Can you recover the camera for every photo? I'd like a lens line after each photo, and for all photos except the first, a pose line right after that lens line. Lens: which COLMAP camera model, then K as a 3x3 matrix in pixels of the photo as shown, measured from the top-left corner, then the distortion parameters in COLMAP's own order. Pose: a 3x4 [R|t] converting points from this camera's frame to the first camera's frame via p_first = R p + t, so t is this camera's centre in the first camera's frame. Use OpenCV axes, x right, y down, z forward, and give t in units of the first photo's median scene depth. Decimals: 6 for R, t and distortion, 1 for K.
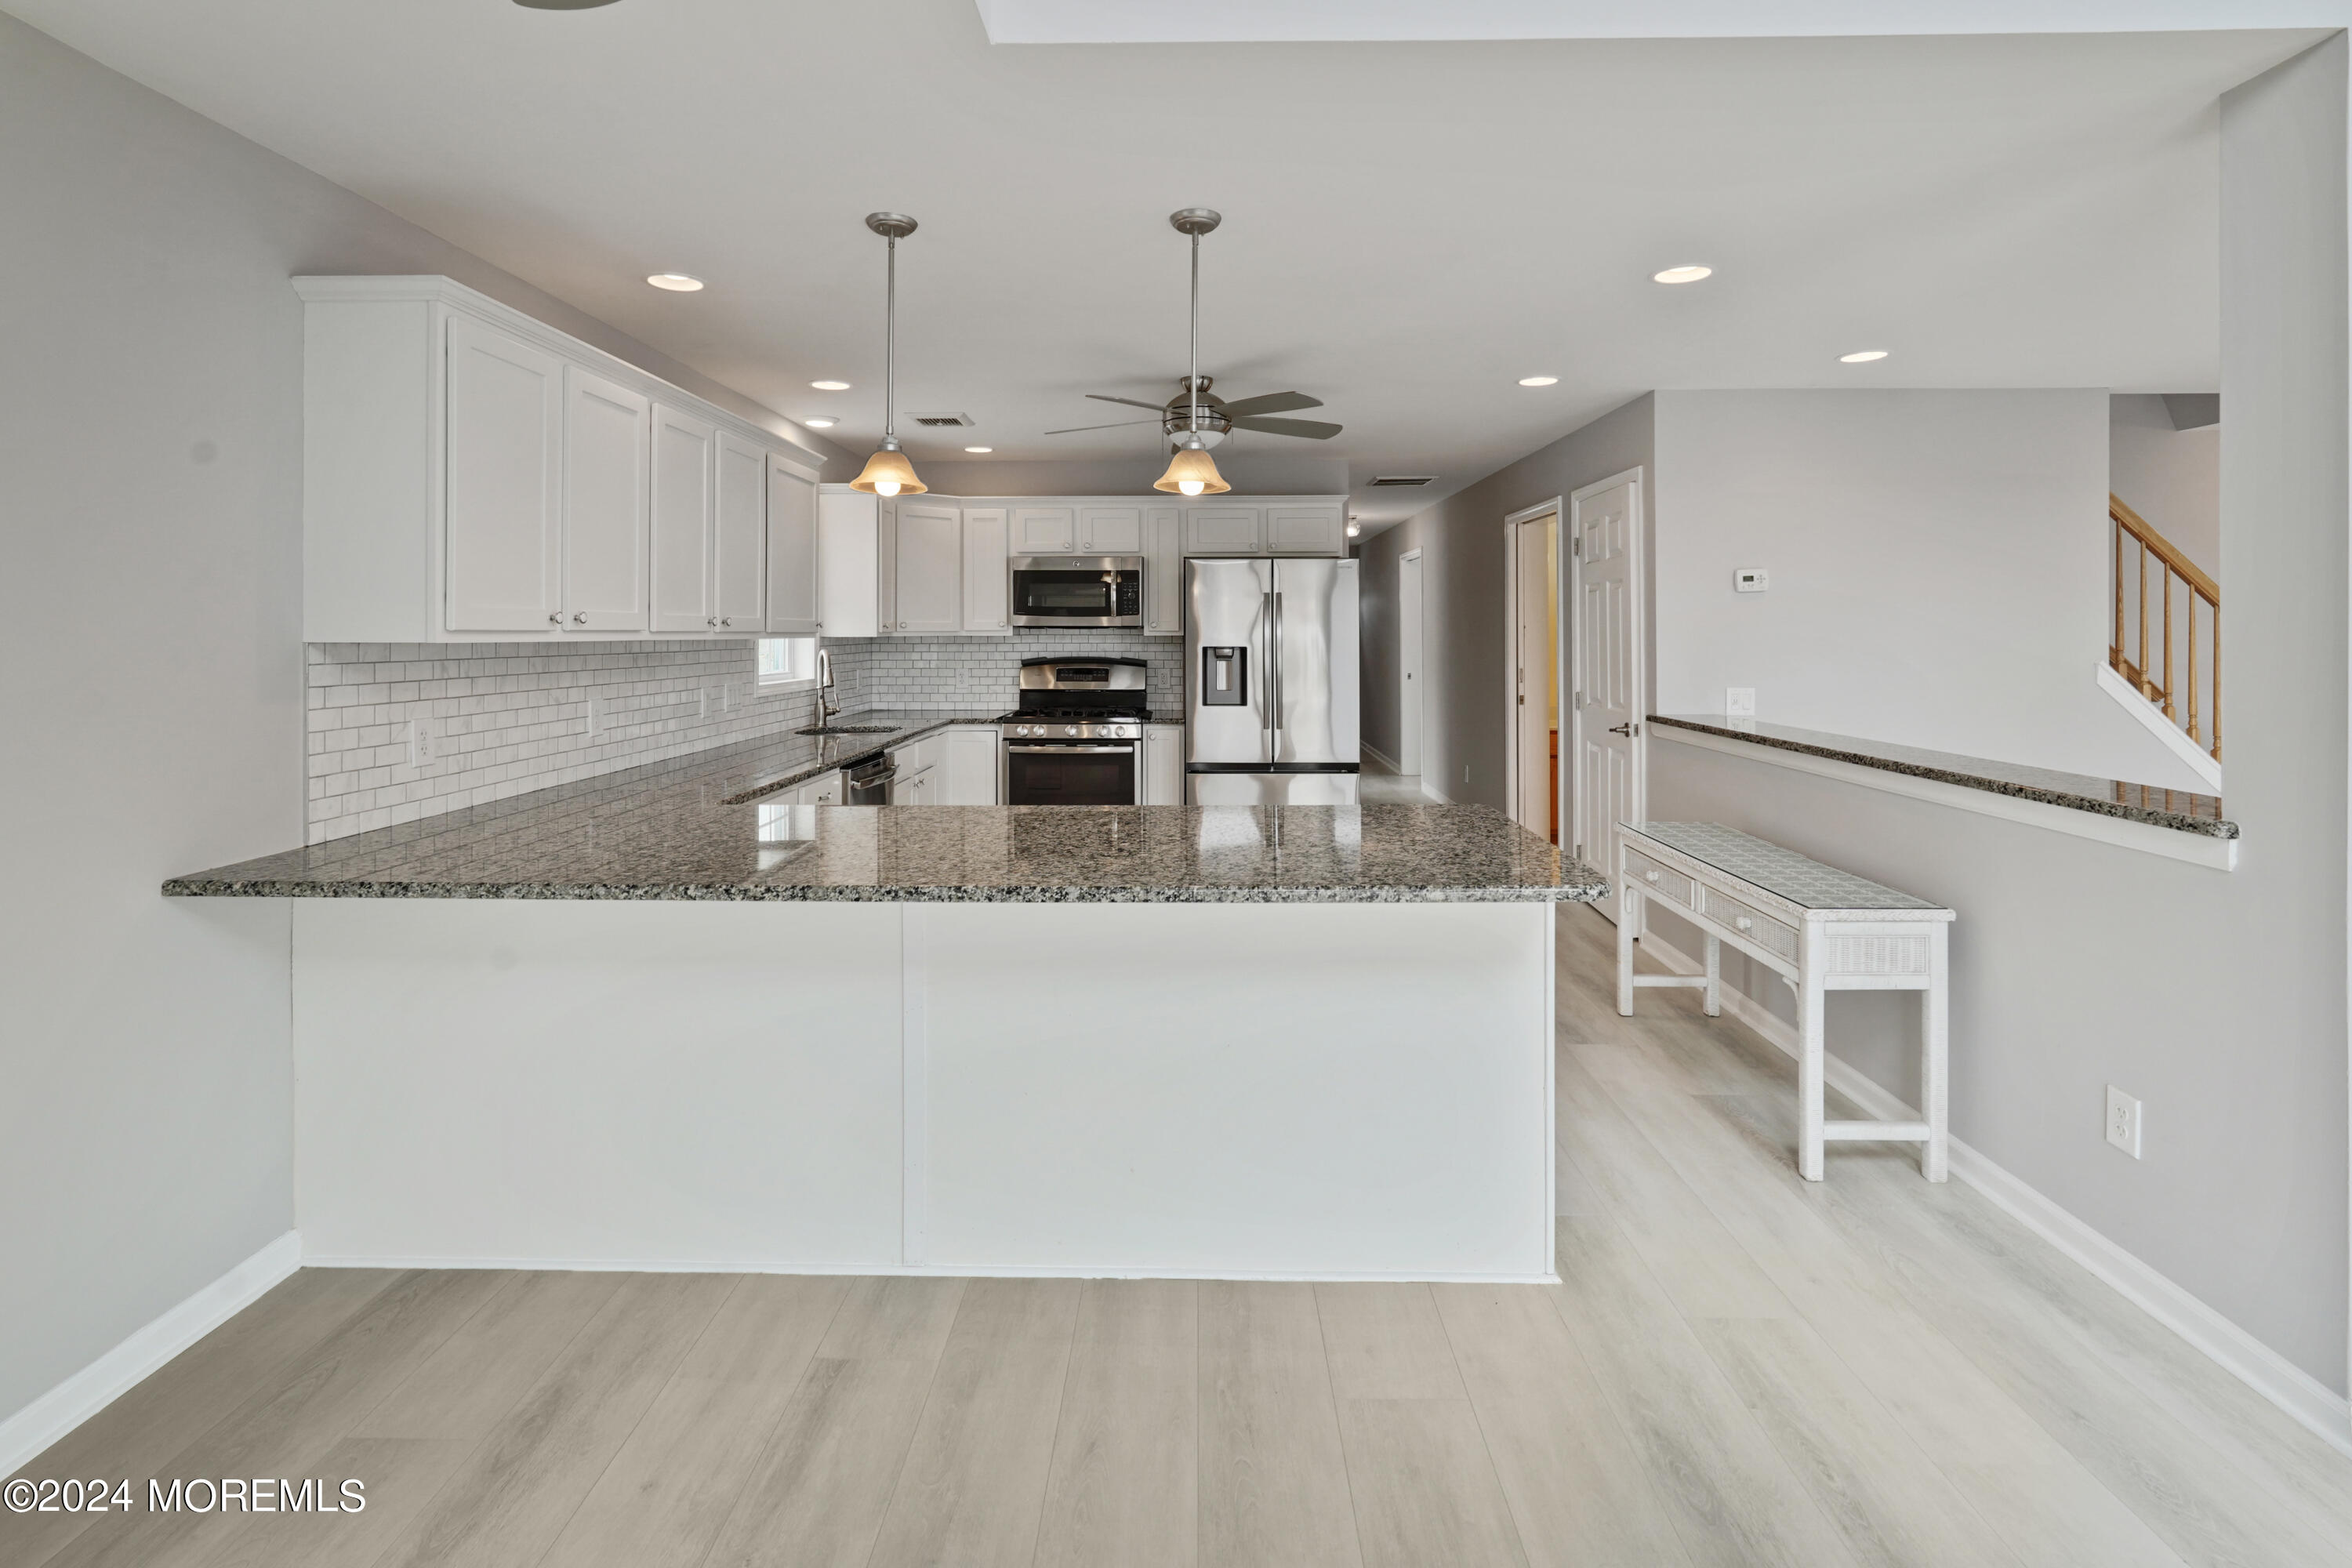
lens RADIAL K [[1085.3, 0, 1180.6], [0, 1085.3, 628.0], [0, 0, 1]] dist [-0.015323, 0.005765]
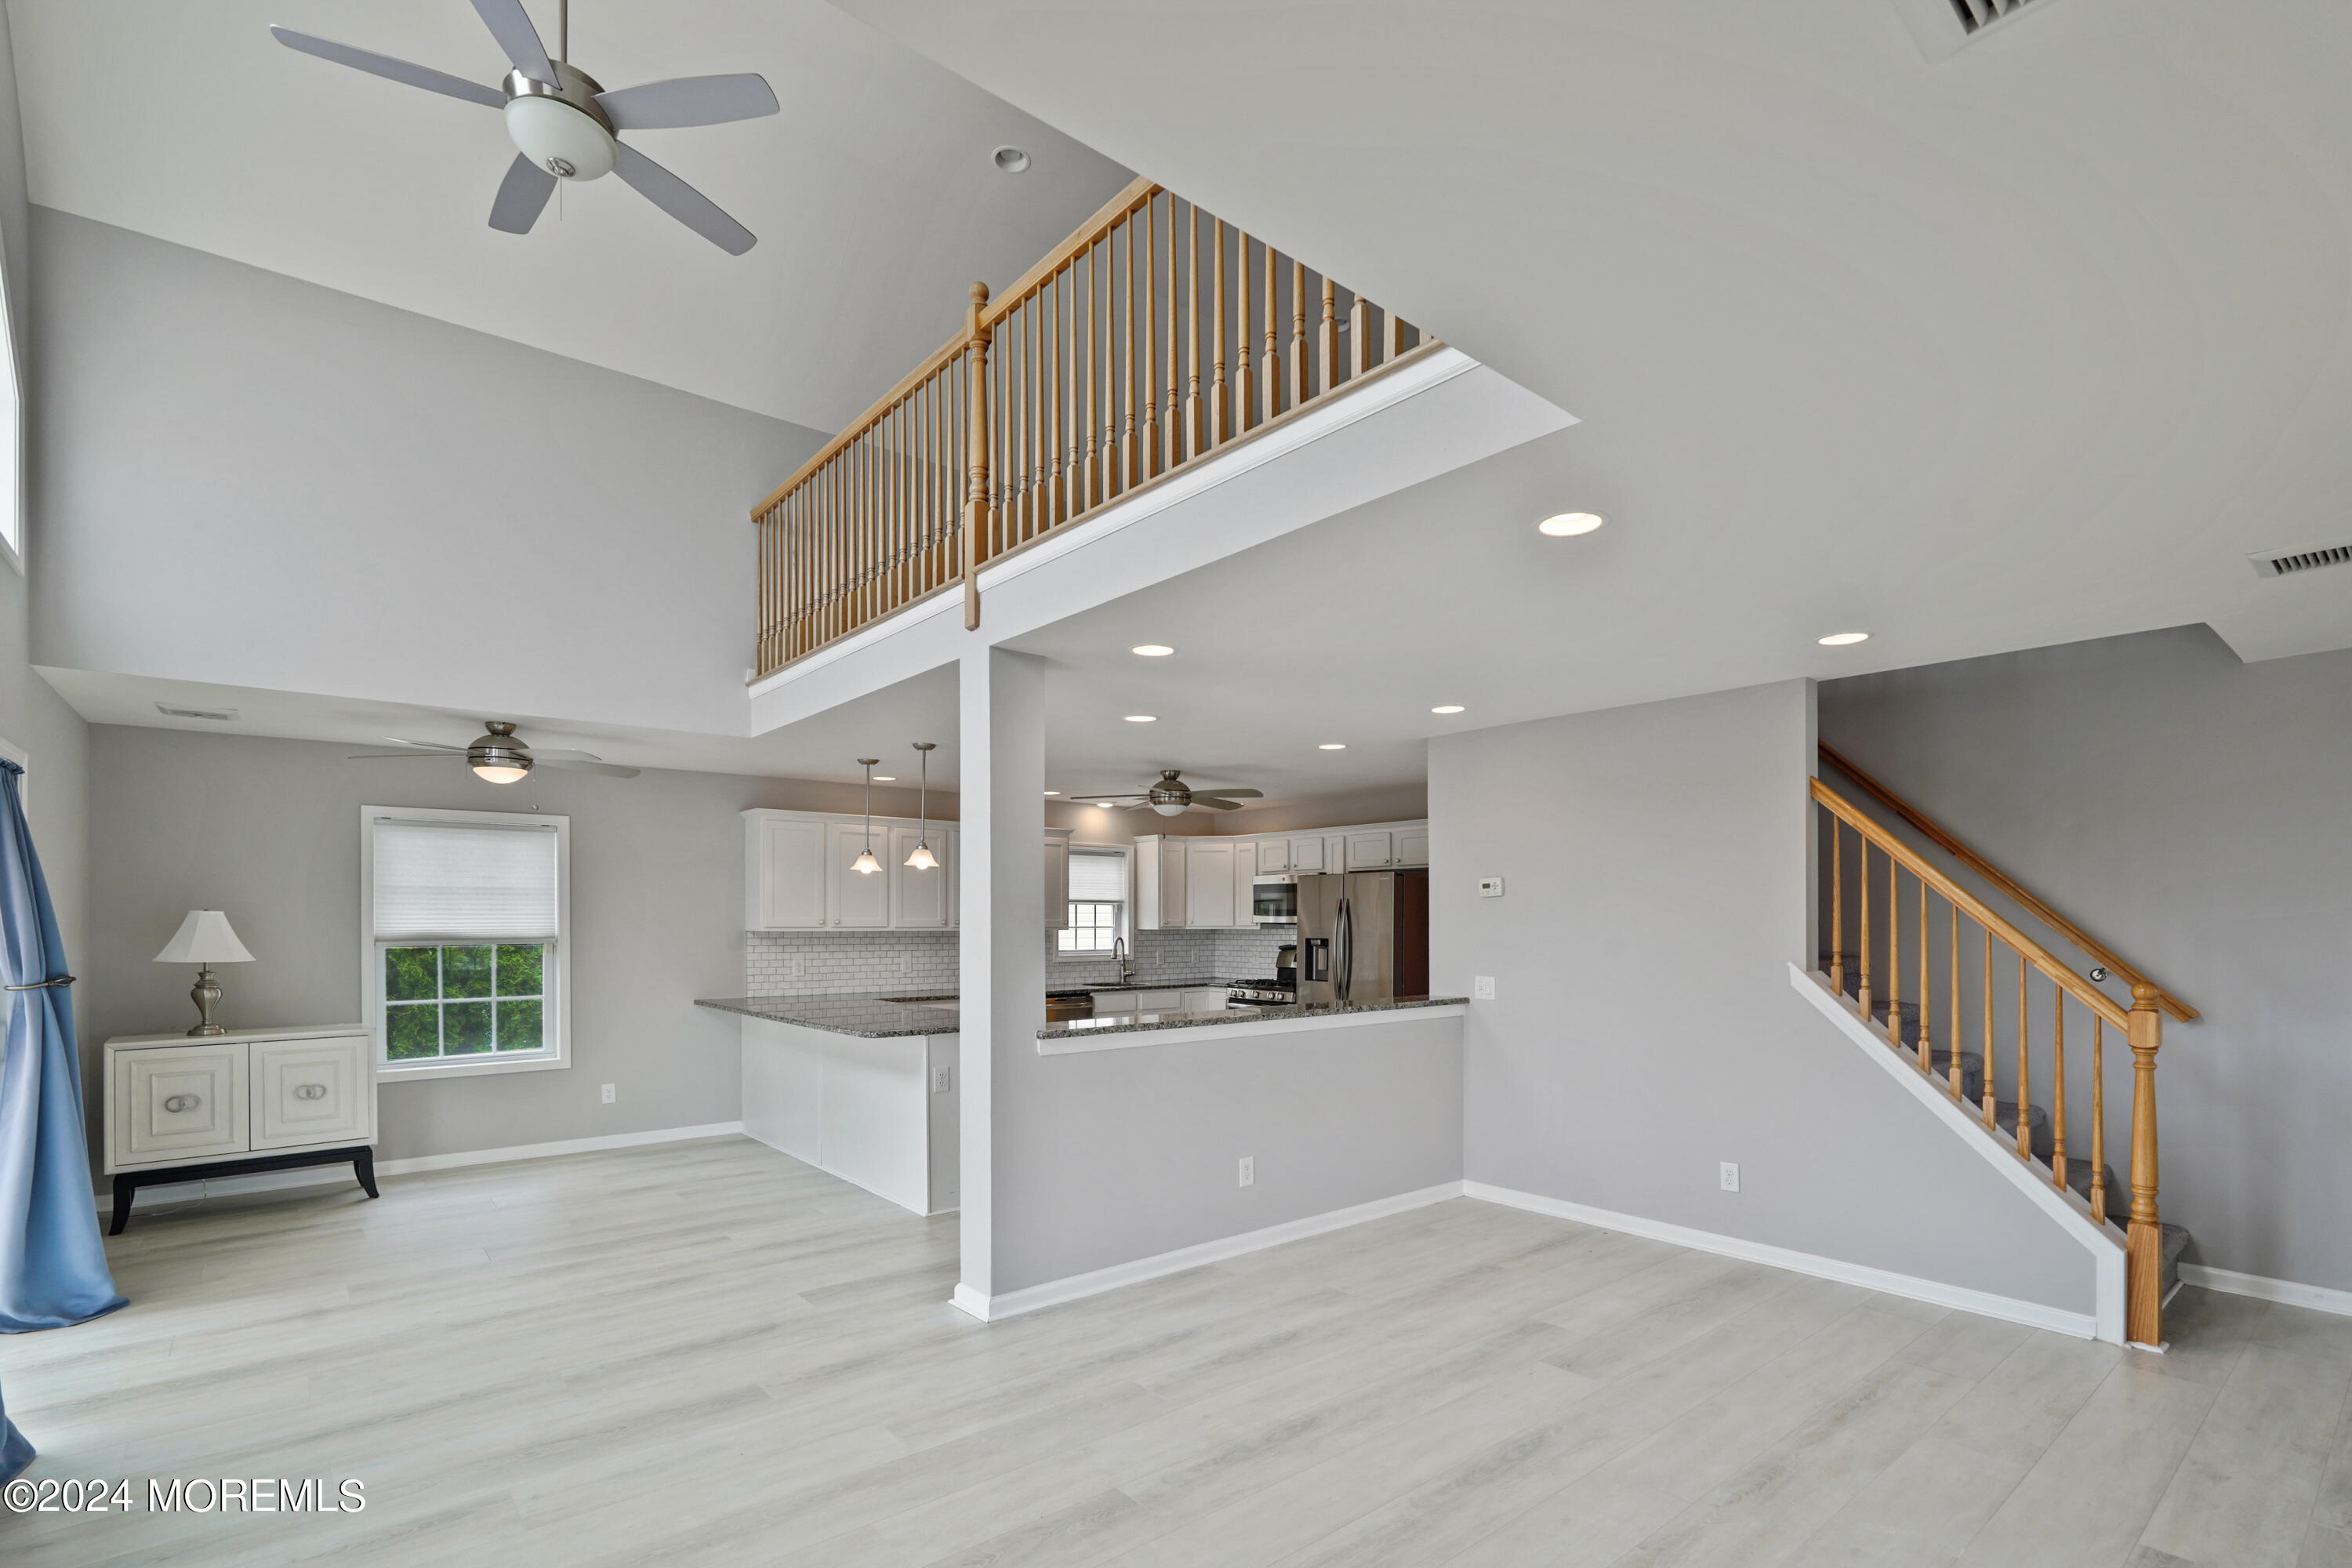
lens RADIAL K [[1085.3, 0, 1153.7], [0, 1085.3, 917.6], [0, 0, 1]] dist [-0.015323, 0.005765]
pose [[0.641871, -0.001097, -0.766812, 2.013020], [0.000482, 0.999999, -0.001026, -0.017439], [0.766812, 0.000289, 0.641871, -0.072986]]
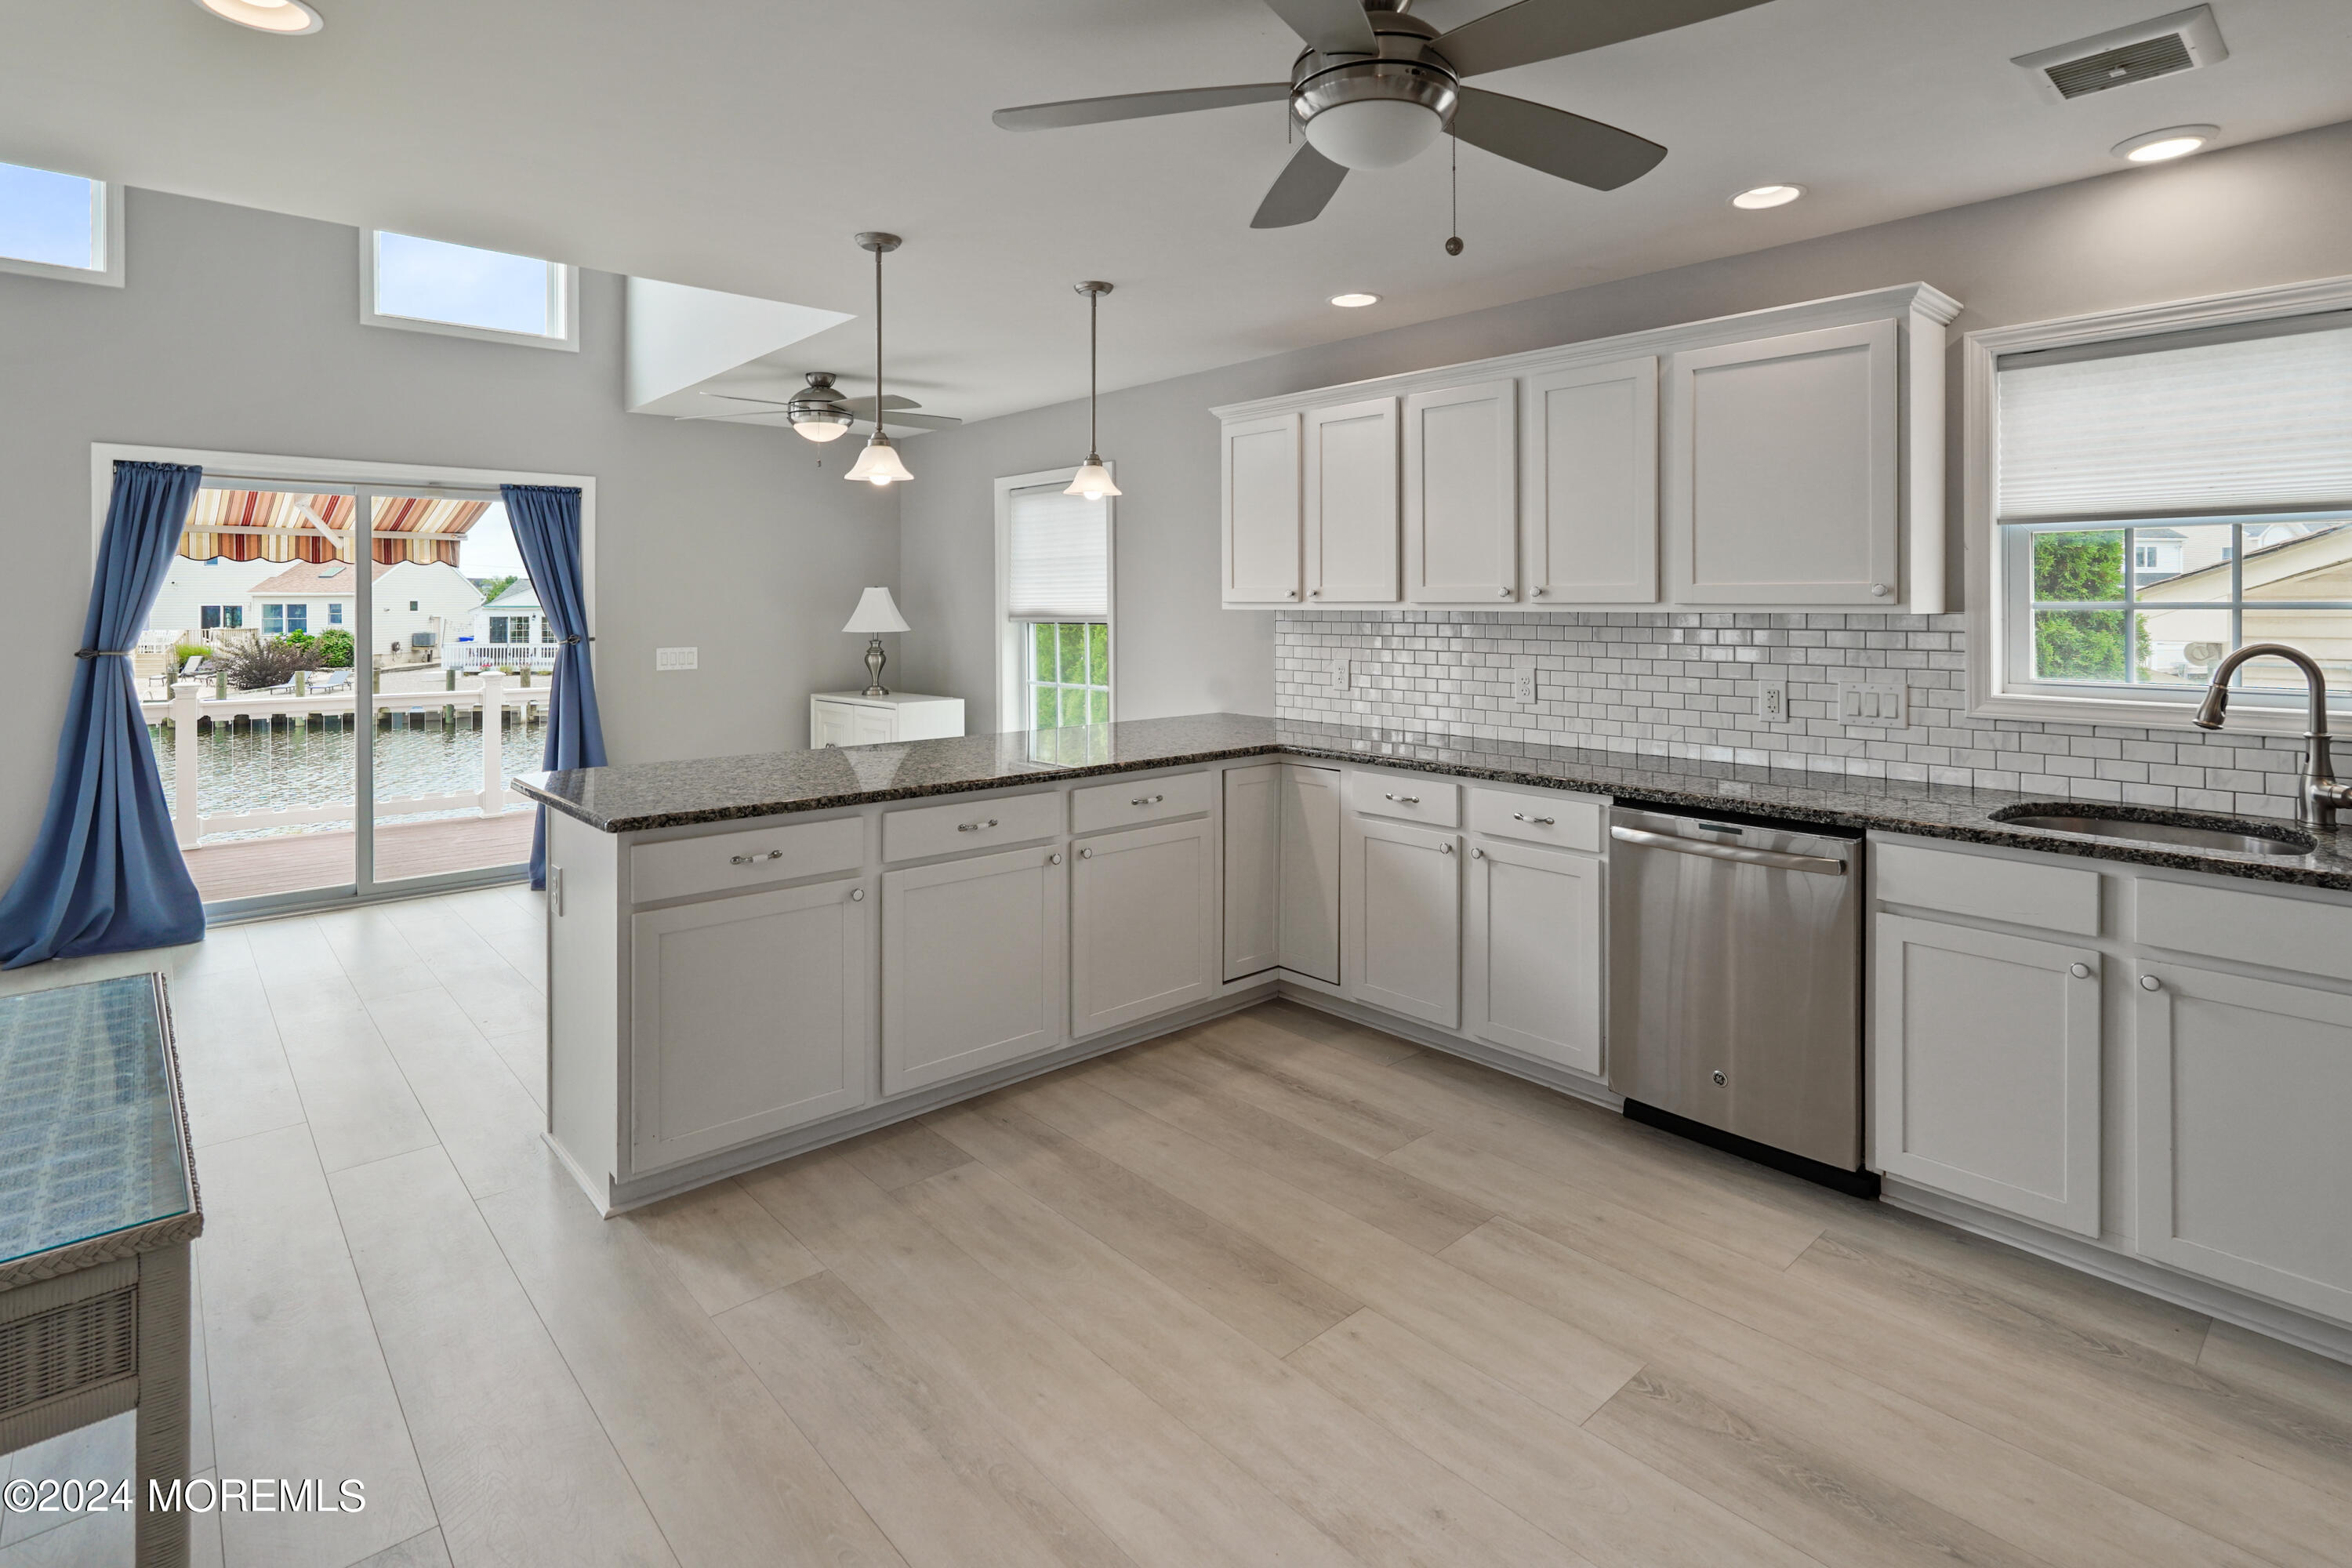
lens RADIAL K [[1169.2, 0, 1192.4], [0, 1169.2, 604.5], [0, 0, 1]] dist [-0.024591, 0.011145]
pose [[-0.724484, 0.004093, -0.689279, 0.601746], [0.005001, 0.999987, 0.000682, 0.003344], [0.689273, -0.002953, -0.724495, 2.098618]]
